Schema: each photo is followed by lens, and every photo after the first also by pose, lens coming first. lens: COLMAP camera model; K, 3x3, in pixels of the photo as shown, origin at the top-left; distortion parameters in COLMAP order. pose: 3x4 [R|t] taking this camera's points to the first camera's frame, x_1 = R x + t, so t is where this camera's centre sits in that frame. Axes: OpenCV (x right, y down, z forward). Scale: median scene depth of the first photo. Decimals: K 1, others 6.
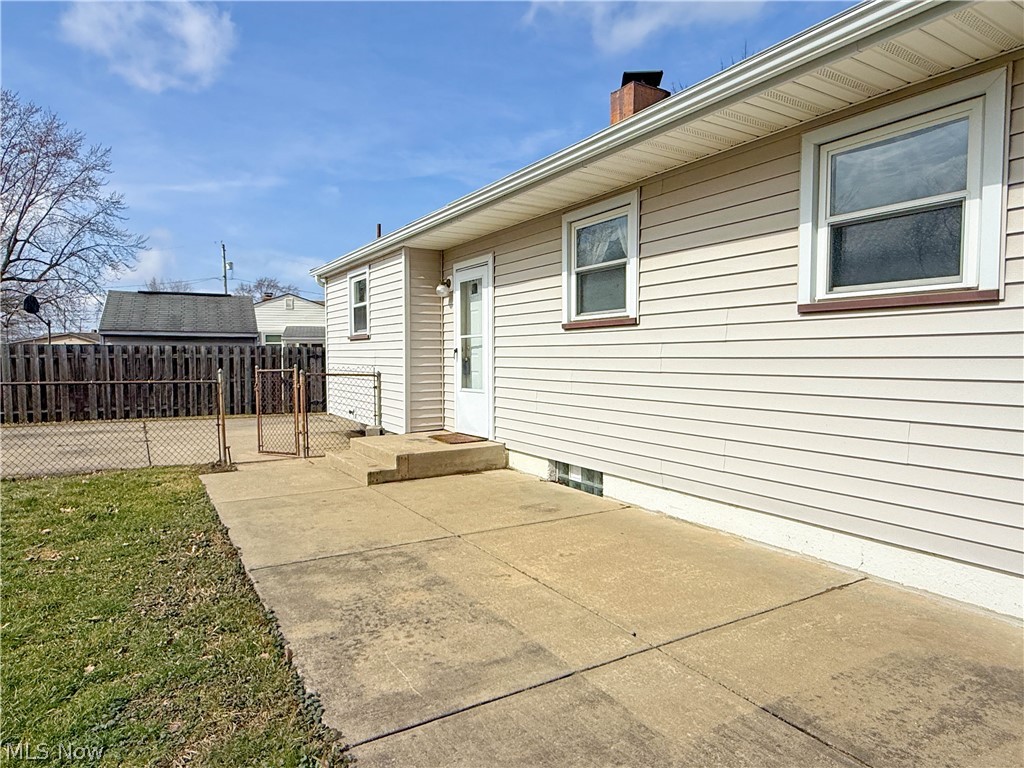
lens RADIAL K [[624.7, 0, 512.0], [0, 624.7, 384.0], [0, 0, 1]] dist [0.002273, 0.000837]
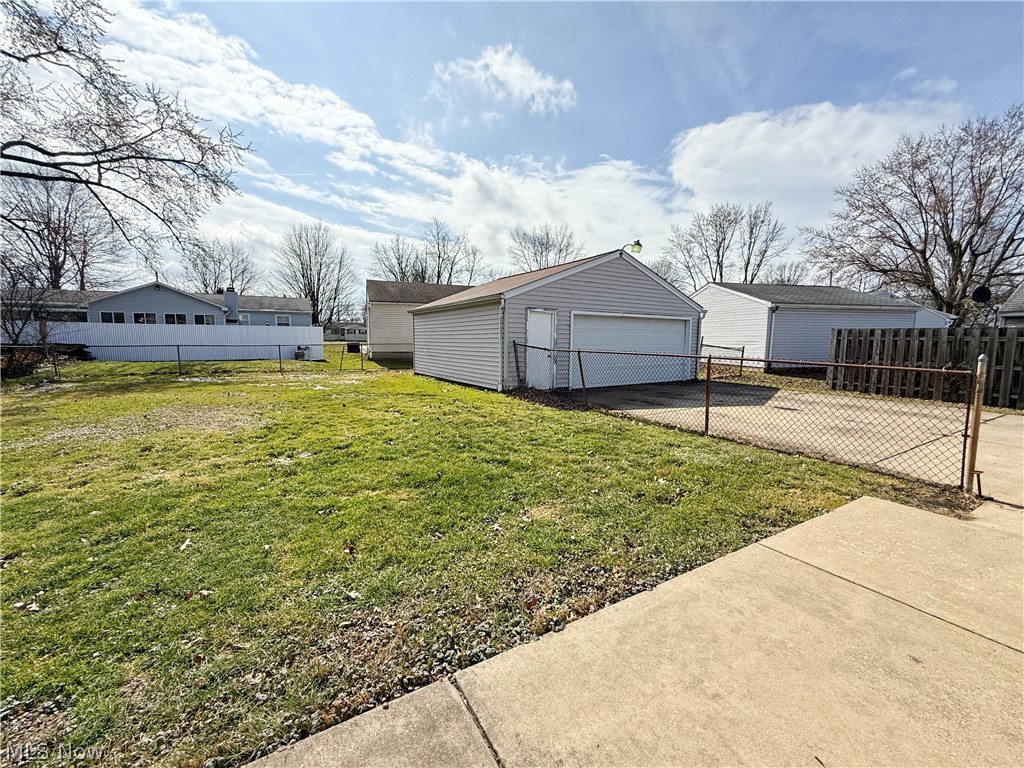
lens RADIAL K [[417.9, 0, 512.0], [0, 417.9, 384.0], [0, 0, 1]] dist [-0.001102, -0.000136]
pose [[0.003500, 0.112777, -0.993614, -0.033068], [-0.054399, 0.992170, 0.112421, -0.022723], [0.998513, 0.053658, 0.009608, 0.718537]]
